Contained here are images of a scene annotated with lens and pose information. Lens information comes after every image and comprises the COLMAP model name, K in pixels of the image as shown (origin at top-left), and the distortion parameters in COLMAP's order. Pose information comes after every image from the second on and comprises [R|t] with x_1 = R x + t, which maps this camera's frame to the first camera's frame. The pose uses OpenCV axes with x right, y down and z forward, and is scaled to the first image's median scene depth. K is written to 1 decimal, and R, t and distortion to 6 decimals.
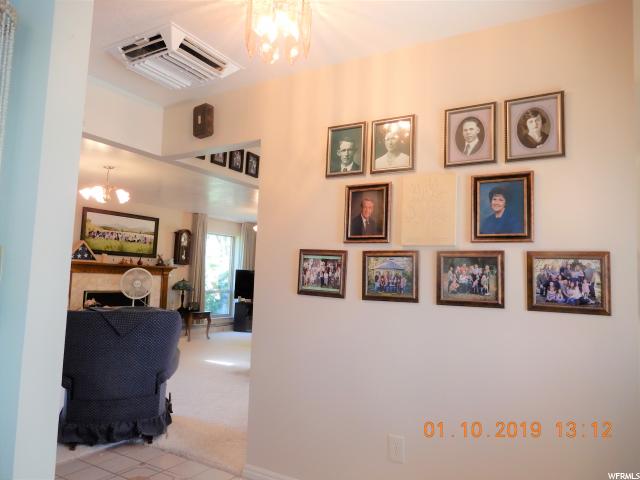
lens RADIAL K [[445.9, 0, 320.7], [0, 445.9, 239.2], [0, 0, 1]] dist [-0.012854, -0.002681]
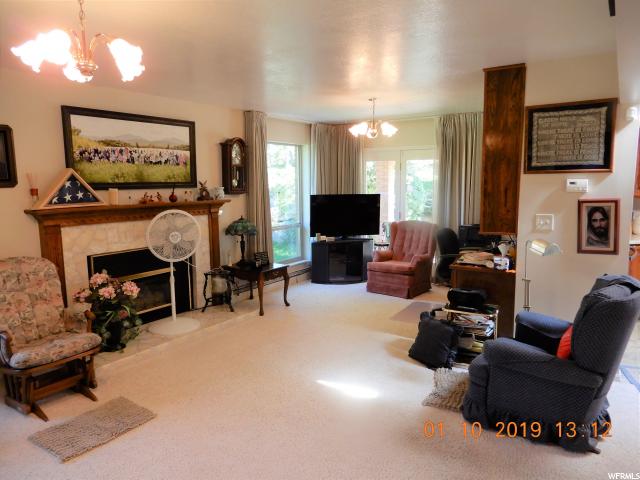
lens RADIAL K [[445.9, 0, 320.0], [0, 445.9, 240.2], [0, 0, 1]] dist [-0.012854, -0.002681]
pose [[0.997952, -0.038786, -0.050859, -0.175027], [0.048886, 0.975287, 0.215467, -0.012176], [0.041245, -0.217512, 0.975186, 0.396752]]
